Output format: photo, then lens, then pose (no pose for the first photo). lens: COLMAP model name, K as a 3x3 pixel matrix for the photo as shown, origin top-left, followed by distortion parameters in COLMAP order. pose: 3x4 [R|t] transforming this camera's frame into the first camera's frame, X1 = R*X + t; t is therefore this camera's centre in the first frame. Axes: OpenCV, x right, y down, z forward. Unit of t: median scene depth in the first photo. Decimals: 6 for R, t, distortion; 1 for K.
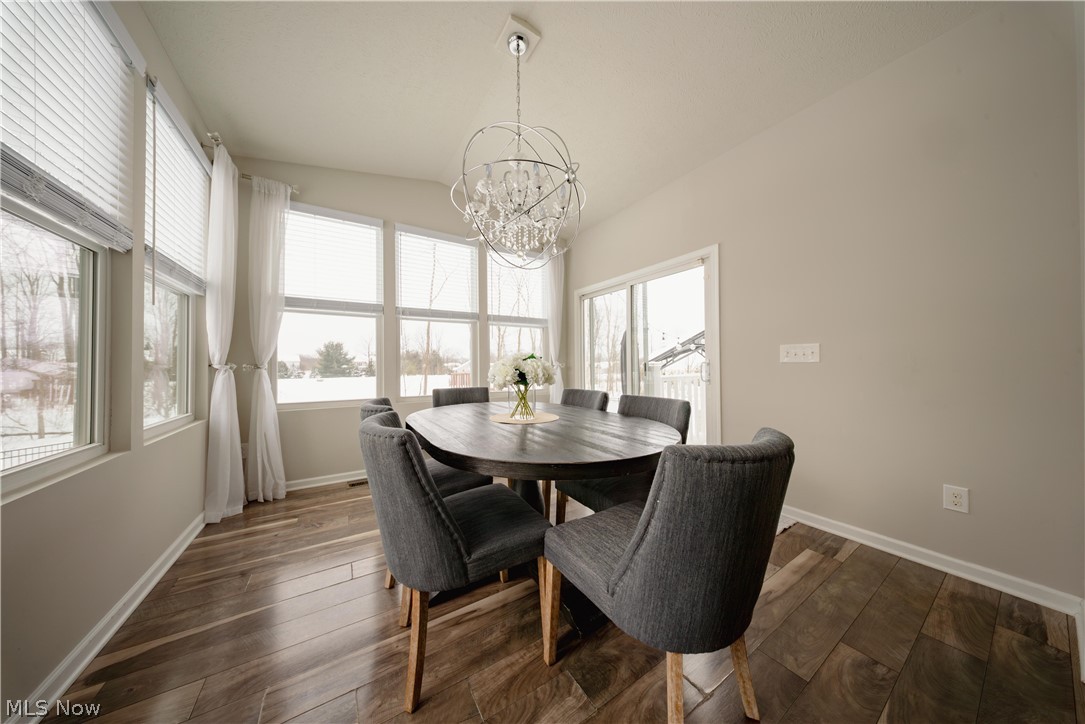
lens RADIAL K [[318.6, 0, 539.5], [0, 318.6, 362.3], [0, 0, 1]] dist [0.004309, -0.002523]
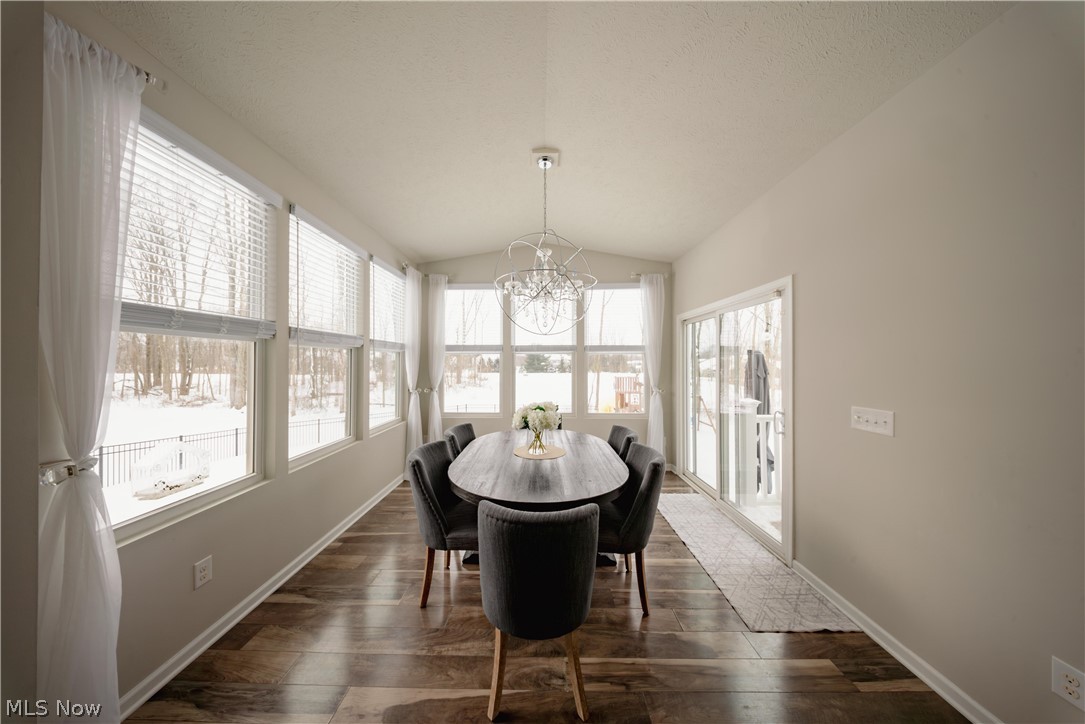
lens RADIAL K [[318.6, 0, 539.5], [0, 318.6, 362.3], [0, 0, 1]] dist [0.004309, -0.002523]
pose [[0.843406, 0.008971, -0.537202, 0.528126], [-0.004295, 0.999941, 0.009957, -0.168337], [0.537260, -0.006090, 0.843395, -0.094033]]
